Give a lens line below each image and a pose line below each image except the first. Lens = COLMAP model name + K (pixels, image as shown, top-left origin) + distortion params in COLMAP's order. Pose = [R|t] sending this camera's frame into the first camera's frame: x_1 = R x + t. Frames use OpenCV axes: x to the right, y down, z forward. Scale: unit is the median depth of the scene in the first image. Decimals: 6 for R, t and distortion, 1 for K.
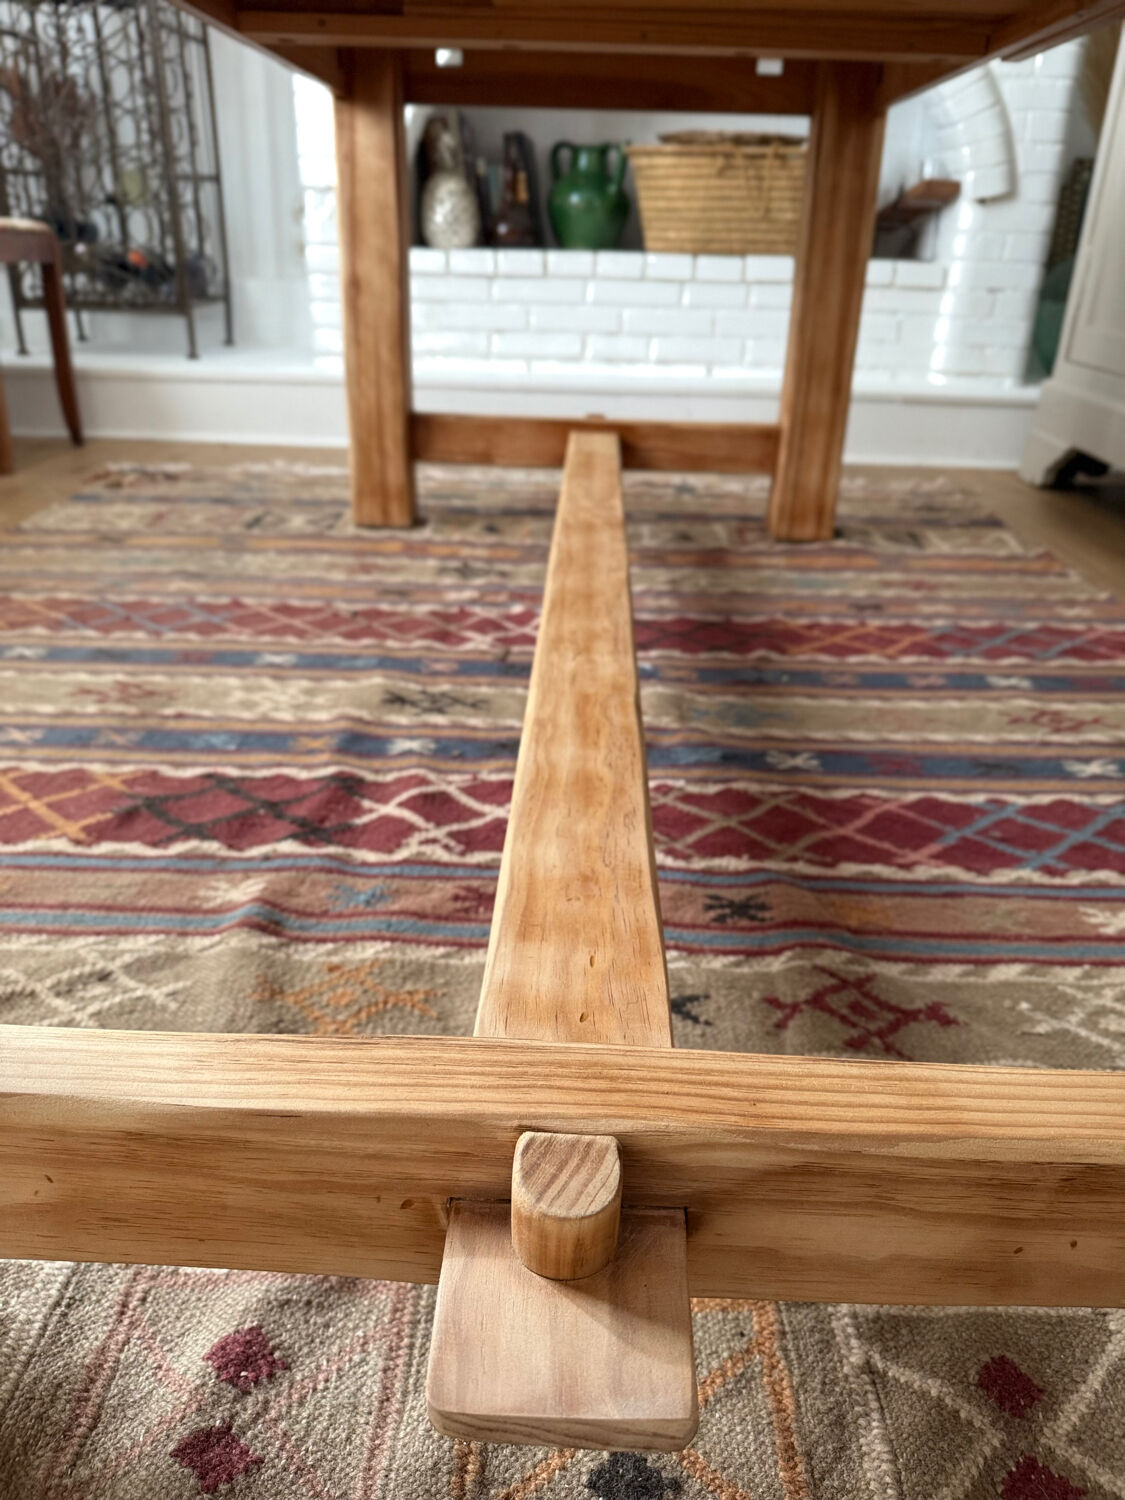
lens RADIAL K [[1054.0, 0, 562.5], [0, 1054.0, 750.0], [0, 0, 1]] dist [0.048630, -0.092770]
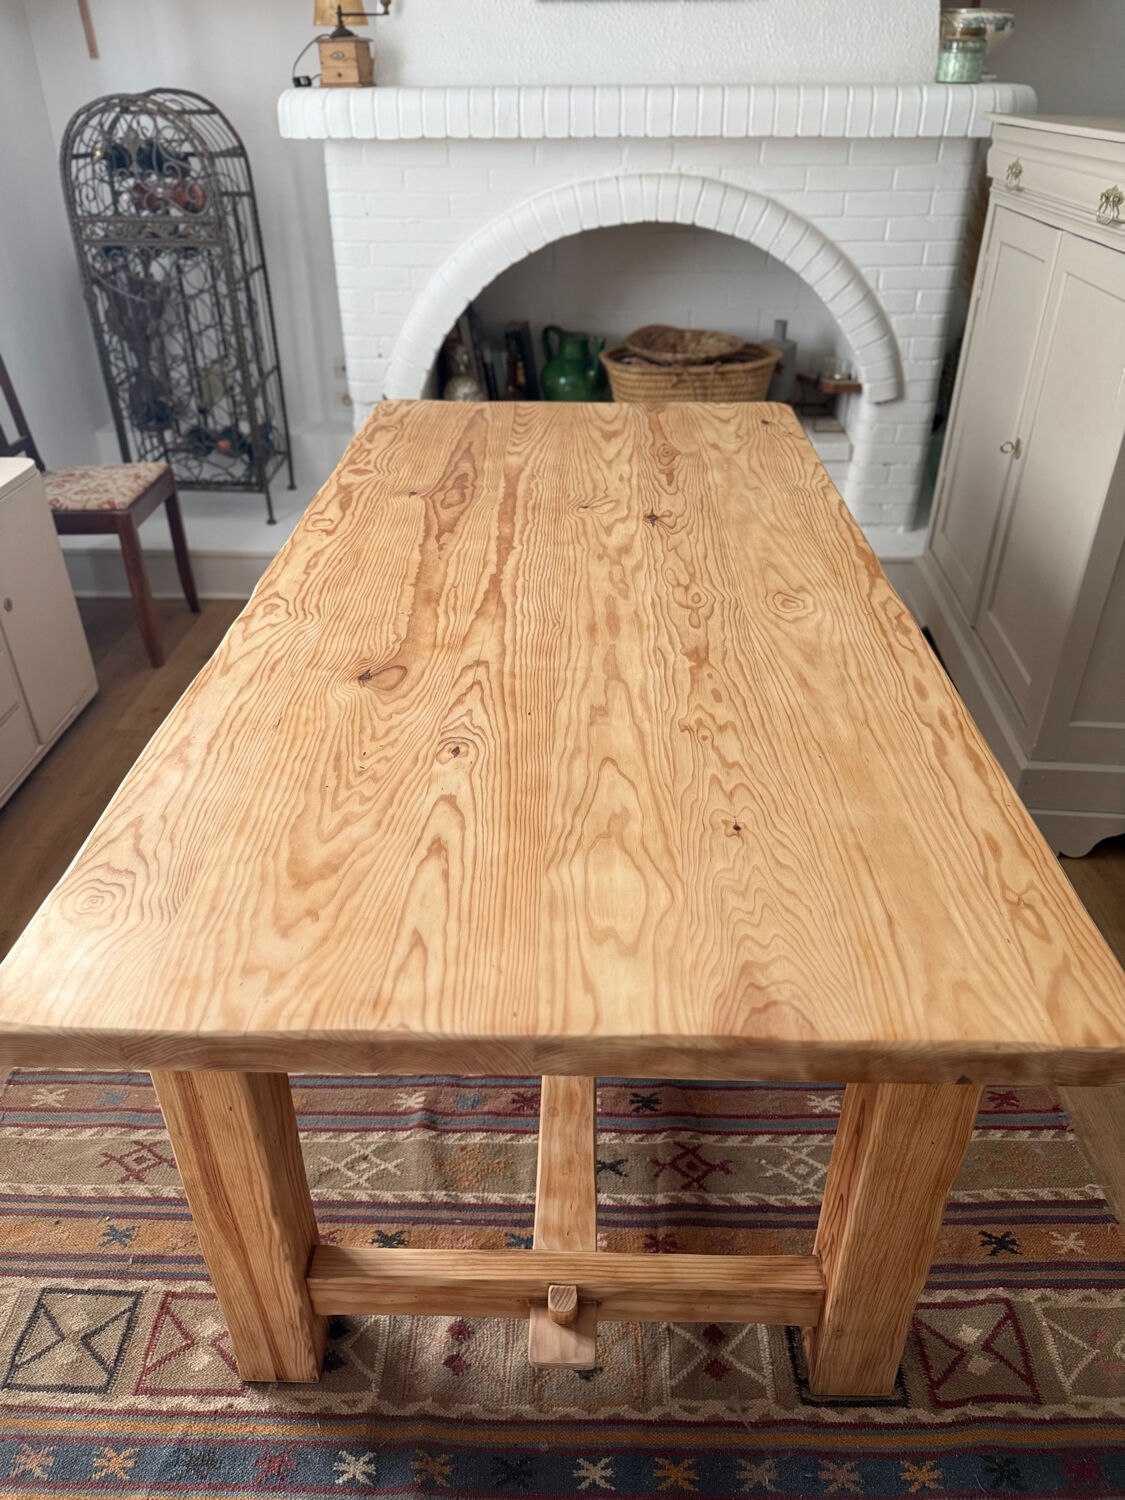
lens RADIAL K [[1031.3, 0, 562.5], [0, 1031.3, 750.0], [0, 0, 1]] dist [0.035874, -0.073848]
pose [[0.999591, -0.027162, -0.008936, 0.034171], [0.028002, 0.993125, 0.113662, -0.751697], [0.005787, -0.113866, 0.993479, -0.936492]]
